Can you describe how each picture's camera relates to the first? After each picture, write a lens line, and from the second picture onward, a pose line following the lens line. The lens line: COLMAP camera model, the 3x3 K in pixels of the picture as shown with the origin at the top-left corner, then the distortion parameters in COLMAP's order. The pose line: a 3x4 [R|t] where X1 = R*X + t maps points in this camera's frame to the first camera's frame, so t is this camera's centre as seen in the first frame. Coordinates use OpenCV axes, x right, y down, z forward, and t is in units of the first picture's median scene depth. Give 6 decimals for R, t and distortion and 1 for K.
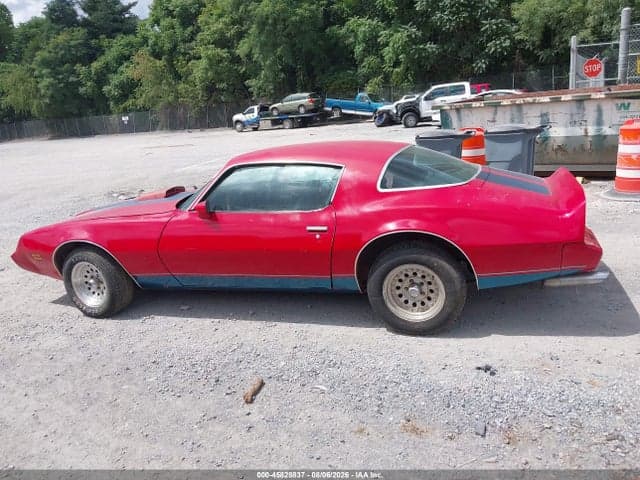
lens RADIAL K [[515.0, 0, 321.6], [0, 515.0, 237.1], [0, 0, 1]] dist [0.003520, -0.007338]
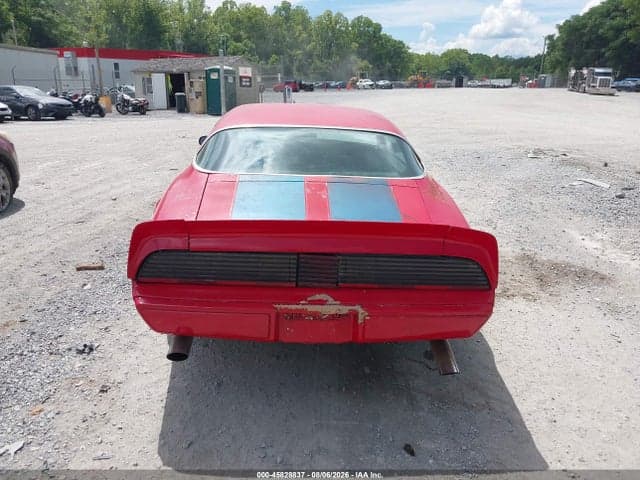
lens RADIAL K [[515.0, 0, 321.6], [0, 515.0, 237.1], [0, 0, 1]] dist [0.003520, -0.007338]
pose [[0.359440, 0.370827, -0.856324, 0.106217], [-0.282620, 0.917814, 0.278826, -0.028441], [0.889342, 0.141793, 0.434702, 0.080837]]
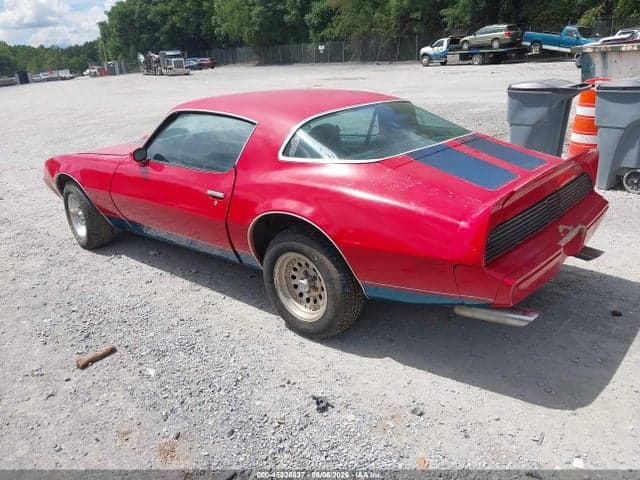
lens RADIAL K [[515.0, 0, 321.6], [0, 515.0, 237.1], [0, 0, 1]] dist [0.003520, -0.007338]
pose [[0.923225, 0.159306, -0.349681, 0.048123], [-0.115372, 0.982946, 0.143202, -0.009253], [0.366530, -0.091865, 0.925860, 0.024635]]
